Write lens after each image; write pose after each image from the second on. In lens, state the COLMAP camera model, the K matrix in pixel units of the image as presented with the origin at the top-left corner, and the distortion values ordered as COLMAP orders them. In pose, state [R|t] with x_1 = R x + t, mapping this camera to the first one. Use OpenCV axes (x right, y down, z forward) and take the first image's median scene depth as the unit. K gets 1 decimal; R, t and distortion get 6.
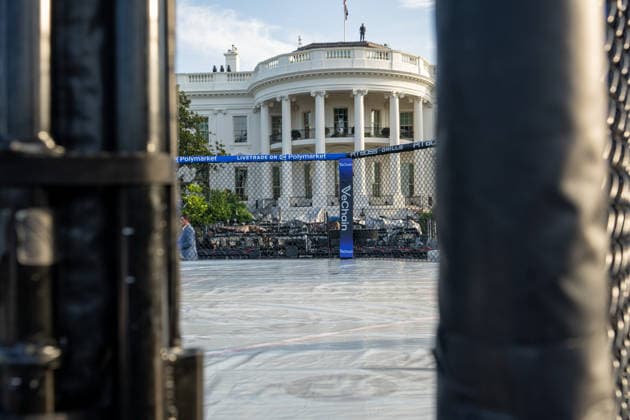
lens RADIAL K [[631.2, 0, 314.7], [0, 631.2, 228.3], [0, 0, 1]] dist [0.021374, 0.005453]
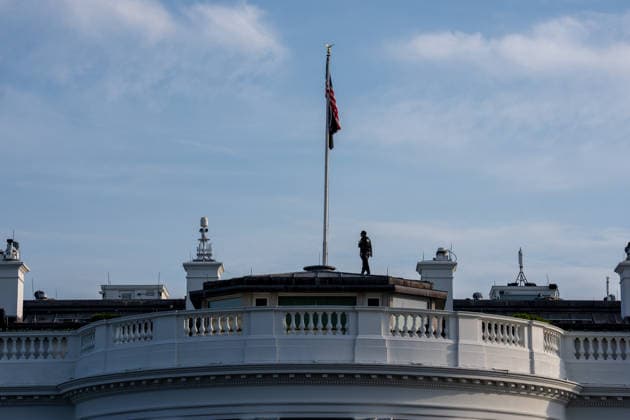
lens RADIAL K [[2638.0, 0, 314.8], [0, 2638.0, 210.1], [0, 0, 1]] dist [1.328983, 0.425666]
pose [[0.998044, 0.028402, 0.055684, -0.053703], [-0.019360, 0.987462, -0.156664, -0.092659], [-0.059436, 0.155280, 0.986081, -0.576557]]
